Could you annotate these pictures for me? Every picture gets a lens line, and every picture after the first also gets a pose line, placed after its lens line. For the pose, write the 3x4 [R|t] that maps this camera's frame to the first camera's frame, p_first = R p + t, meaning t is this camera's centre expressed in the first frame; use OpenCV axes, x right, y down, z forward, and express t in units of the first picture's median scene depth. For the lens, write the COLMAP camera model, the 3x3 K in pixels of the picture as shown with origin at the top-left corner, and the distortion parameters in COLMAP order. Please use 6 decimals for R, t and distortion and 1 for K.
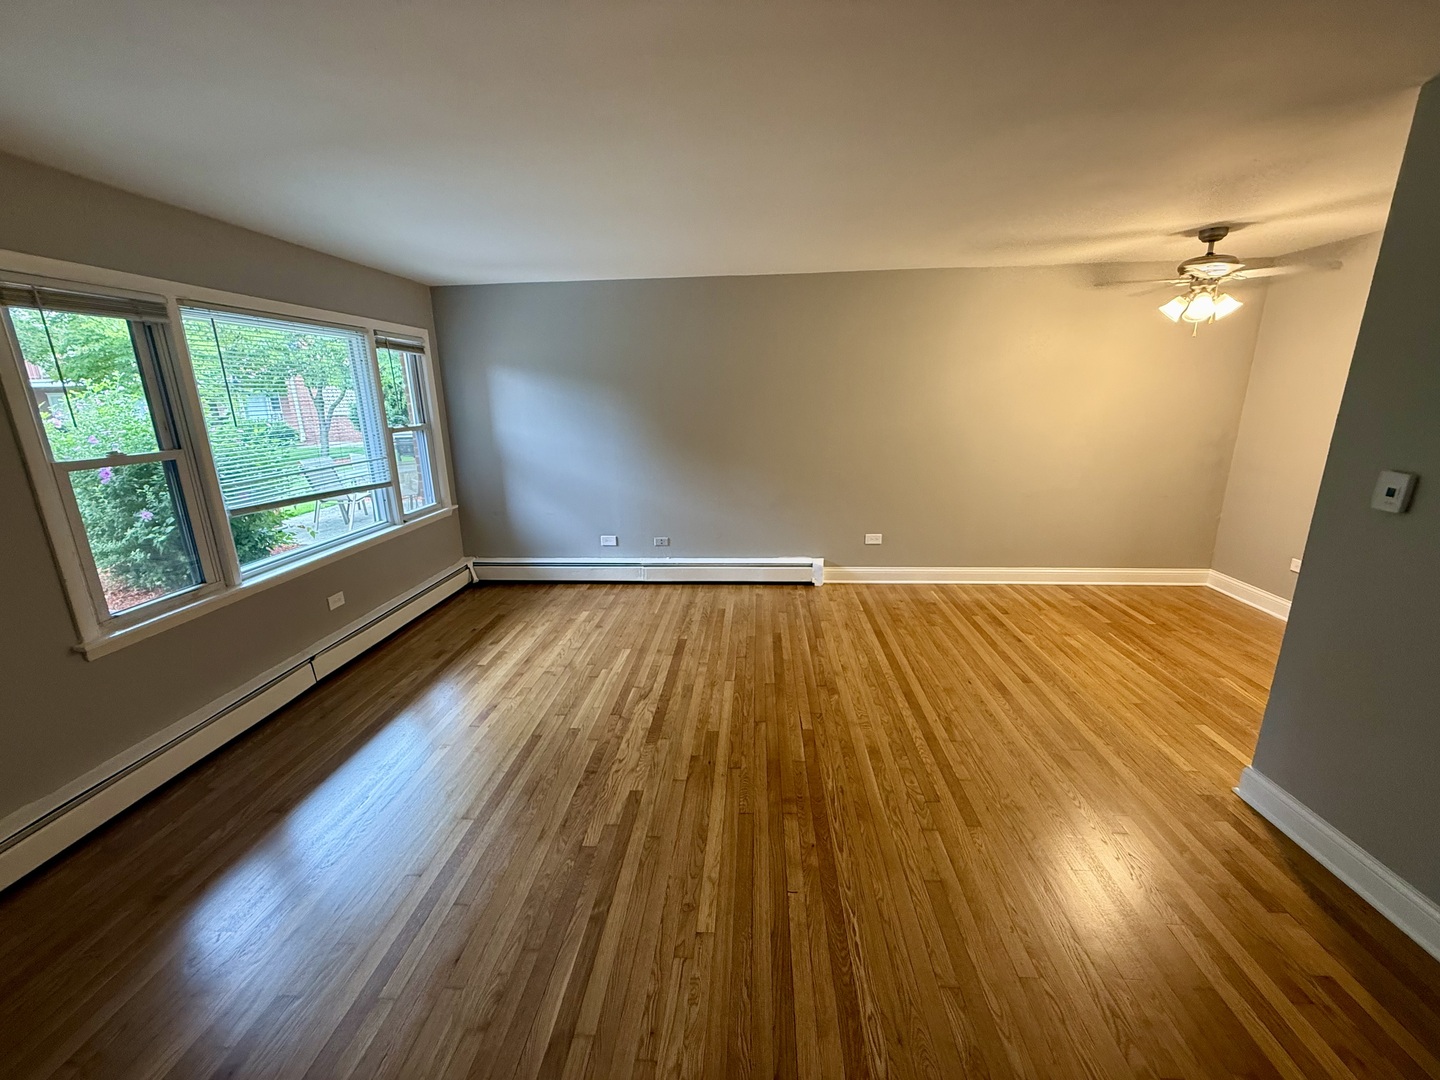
lens RADIAL K [[574.4, 0, 716.4], [0, 574.4, 543.0], [0, 0, 1]] dist [0.000477, 0.000172]
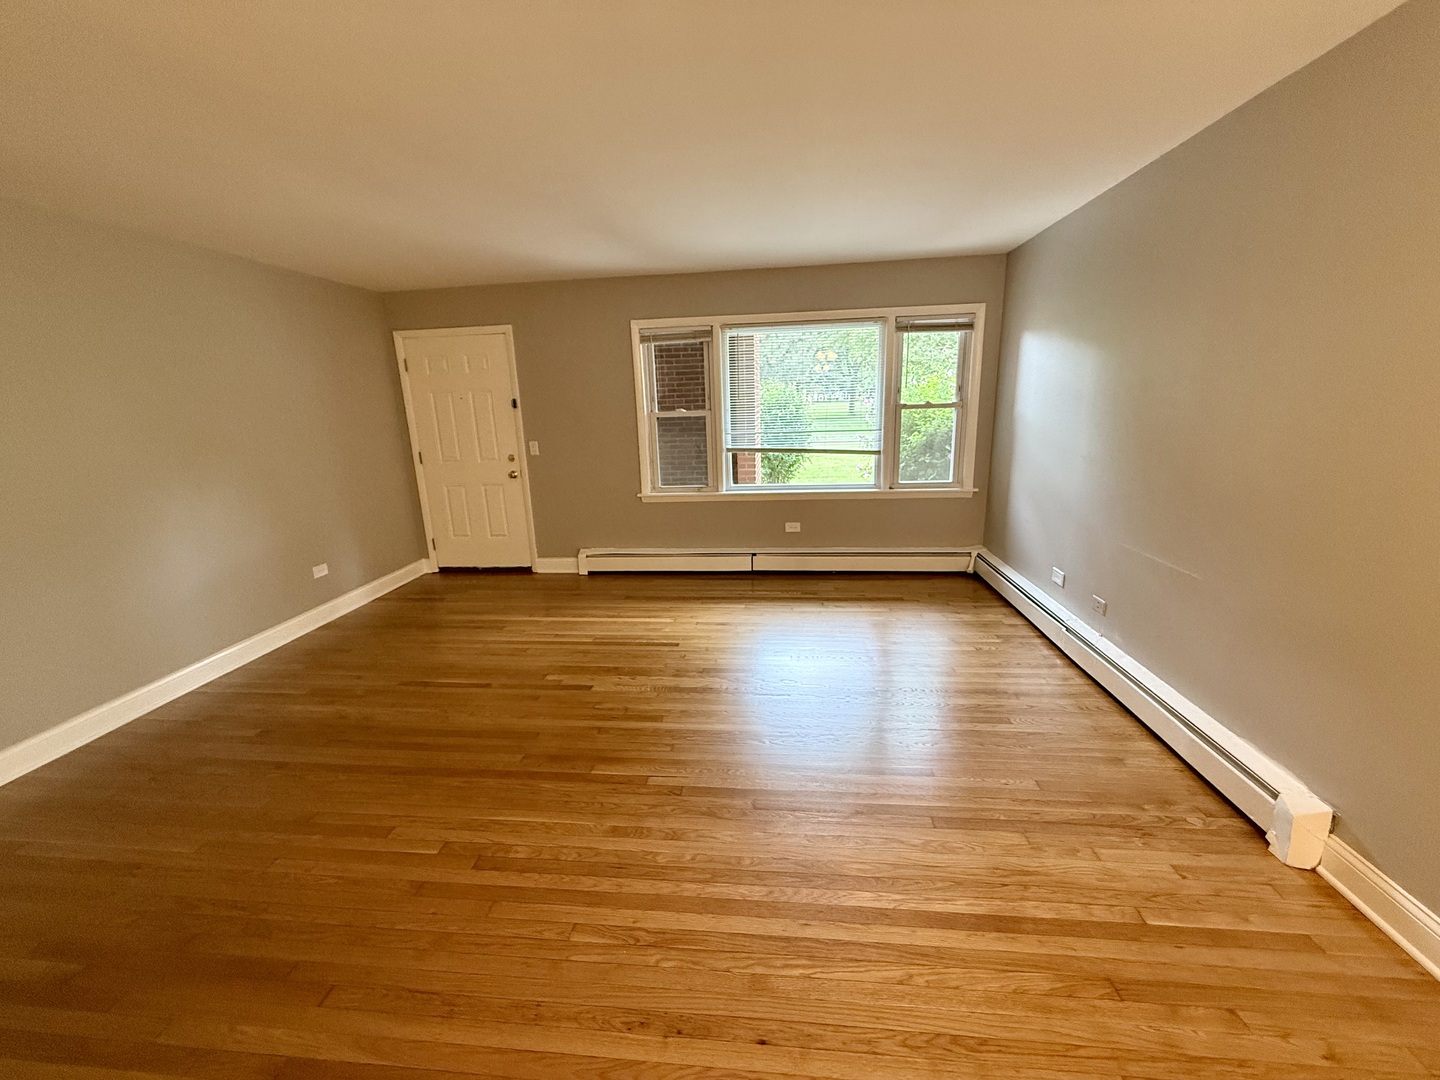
lens RADIAL K [[574.4, 0, 716.7], [0, 574.4, 540.9], [0, 0, 1]] dist [0.000477, 0.000172]
pose [[-0.037008, 0.260529, -0.964757, 0.619996], [-0.220128, 0.939579, 0.262174, -0.172111], [0.974769, 0.222072, 0.022577, 0.715876]]
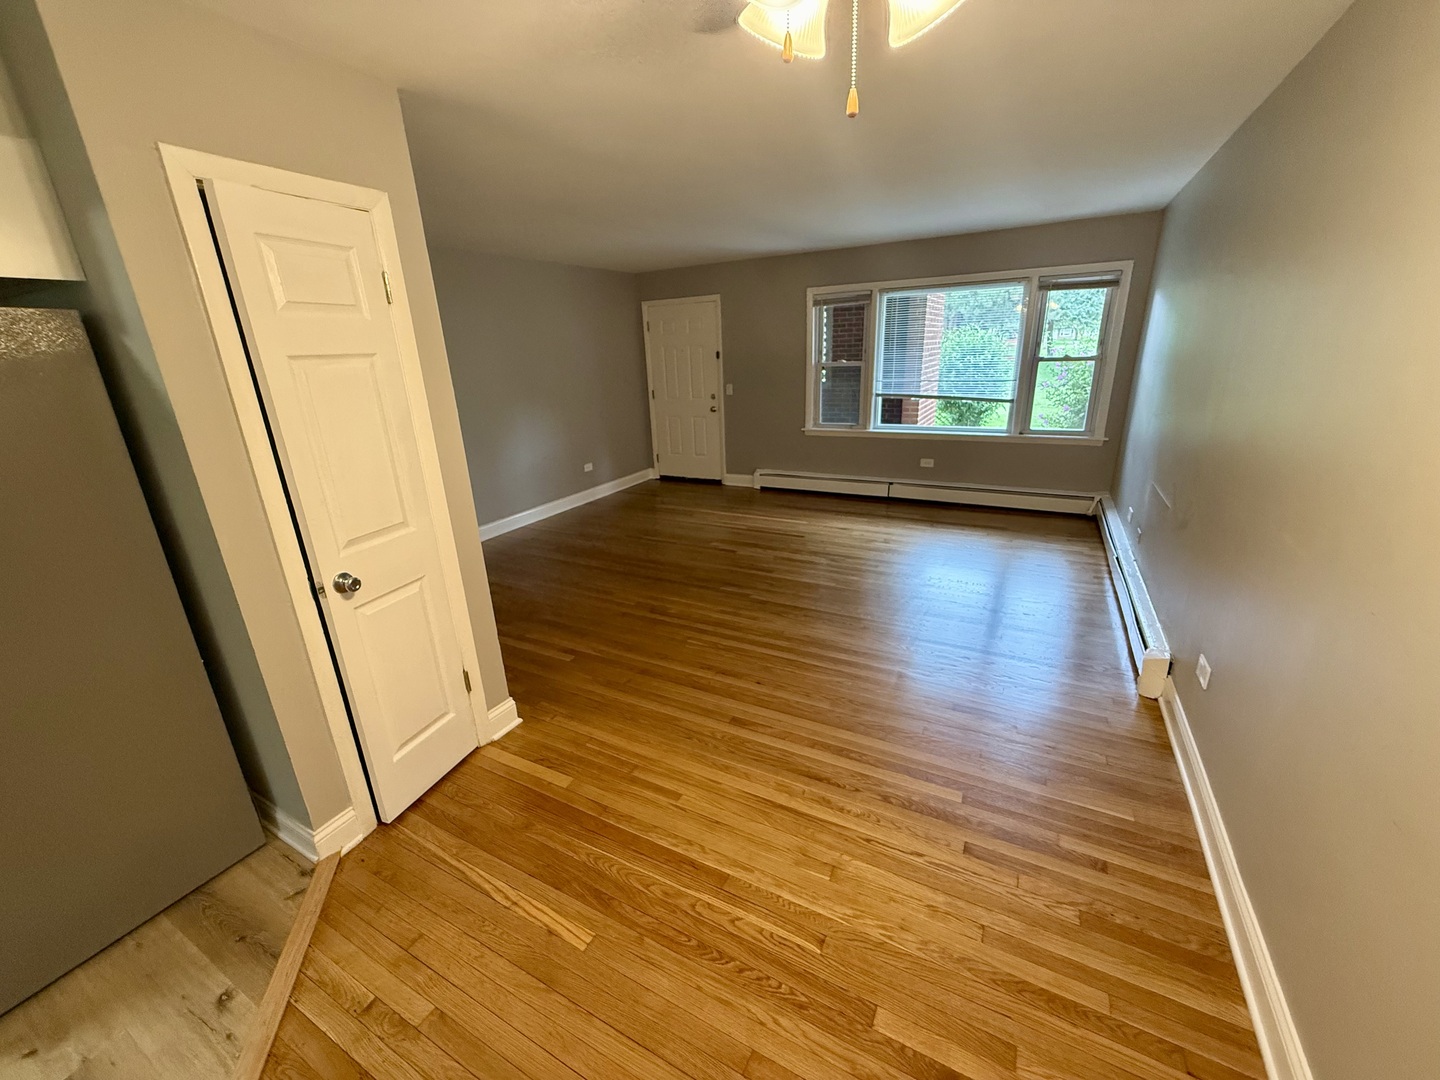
lens RADIAL K [[574.4, 0, 715.3], [0, 574.4, 541.4], [0, 0, 1]] dist [0.000477, 0.000172]
pose [[-0.414963, 0.326106, -0.849388, 0.946063], [-0.185277, 0.883711, 0.429800, -0.264103], [0.890774, 0.335723, -0.306287, 0.932465]]
